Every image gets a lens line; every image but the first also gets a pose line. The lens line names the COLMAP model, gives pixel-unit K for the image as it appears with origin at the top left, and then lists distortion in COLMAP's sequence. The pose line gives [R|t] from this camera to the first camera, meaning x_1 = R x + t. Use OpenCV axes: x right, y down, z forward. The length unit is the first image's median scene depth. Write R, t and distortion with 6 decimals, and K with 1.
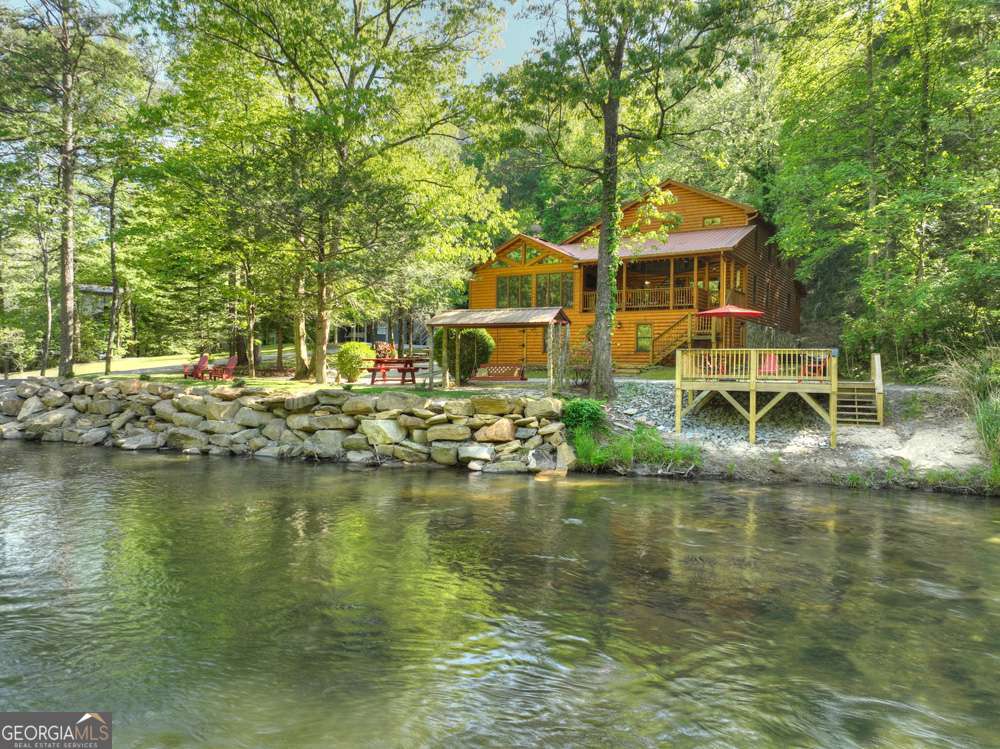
lens RADIAL K [[700.2, 0, 497.1], [0, 700.2, 374.1], [0, 0, 1]] dist [-0.001062, 0.017827]
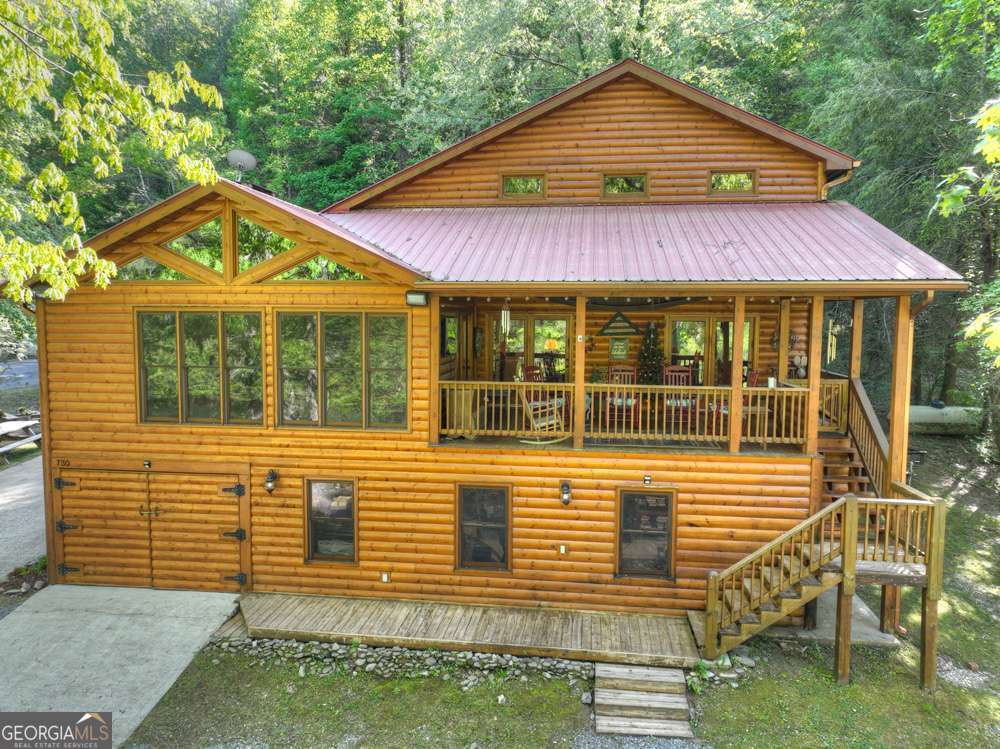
lens RADIAL K [[700.2, 0, 497.2], [0, 700.2, 373.6], [0, 0, 1]] dist [-0.001062, 0.017827]
pose [[0.904737, -0.044022, 0.423690, 0.012722], [0.010098, 0.996582, 0.081984, -0.152670], [-0.425851, -0.069896, 0.902090, 0.734485]]
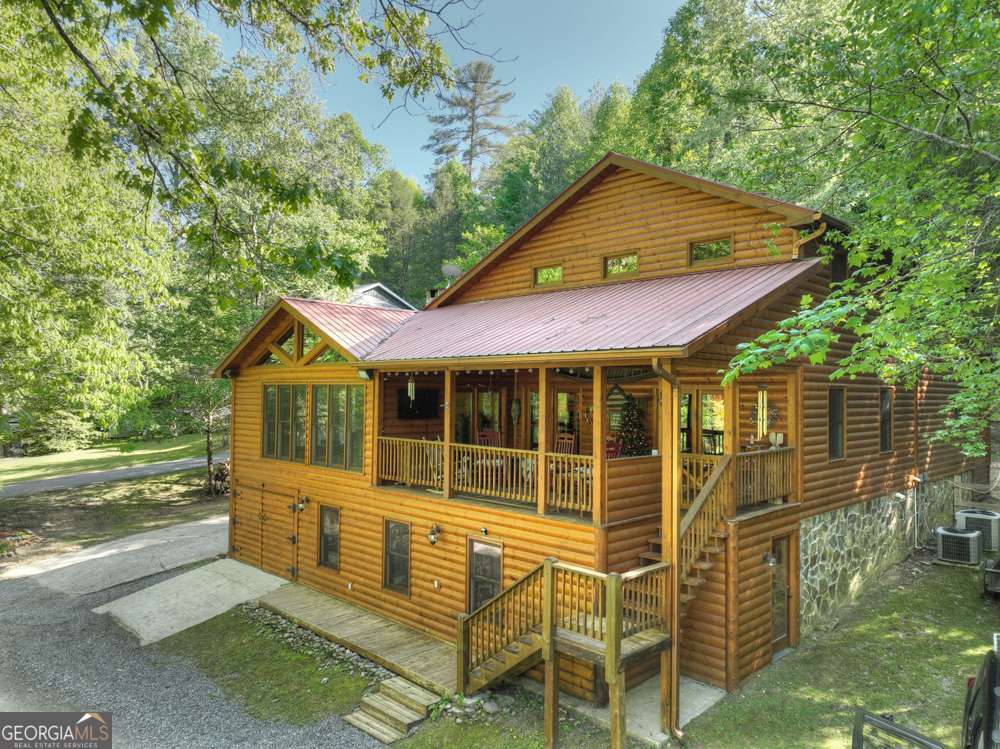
lens RADIAL K [[700.2, 0, 498.8], [0, 700.2, 372.3], [0, 0, 1]] dist [-0.001062, 0.017827]
pose [[0.974950, -0.011867, -0.222108, 0.297665], [0.003219, 0.999224, -0.039260, -0.144962], [0.222402, 0.037562, 0.974231, 0.637808]]
